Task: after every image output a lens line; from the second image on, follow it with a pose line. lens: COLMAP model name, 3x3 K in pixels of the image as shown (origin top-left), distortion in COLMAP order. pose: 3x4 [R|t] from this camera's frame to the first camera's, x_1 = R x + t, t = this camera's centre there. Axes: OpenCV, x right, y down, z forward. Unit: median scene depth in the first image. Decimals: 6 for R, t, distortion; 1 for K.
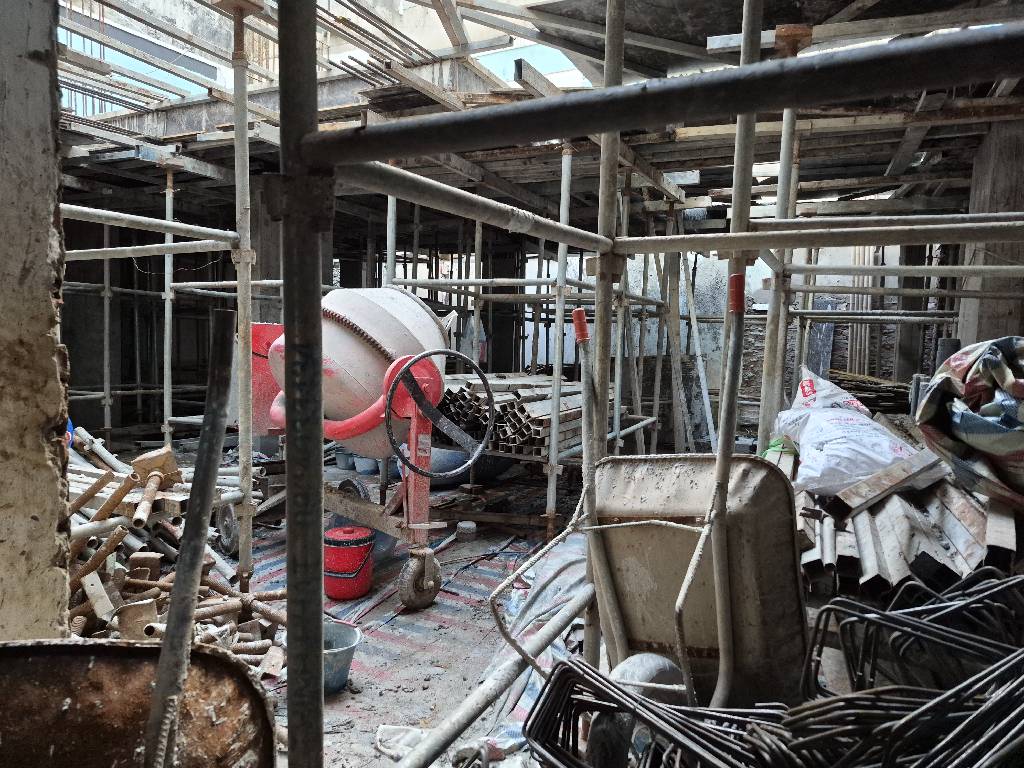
lens RADIAL K [[697.6, 0, 513.9], [0, 697.6, 387.5], [0, 0, 1]] dist [0.092868, -0.101770]
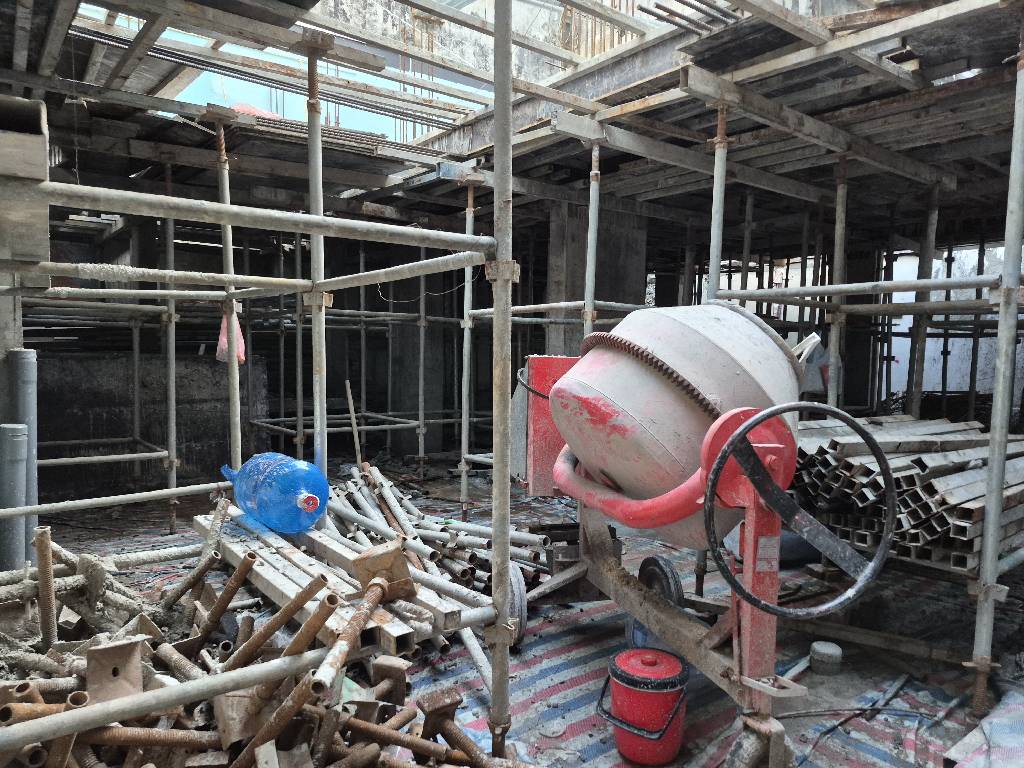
lens RADIAL K [[697.6, 0, 513.9], [0, 697.6, 387.5], [0, 0, 1]] dist [0.092868, -0.101770]
pose [[0.901999, 0.010185, -0.431618, -0.046278], [-0.019742, 0.999649, -0.017668, -0.037333], [0.431287, 0.024457, 0.901883, 0.246300]]
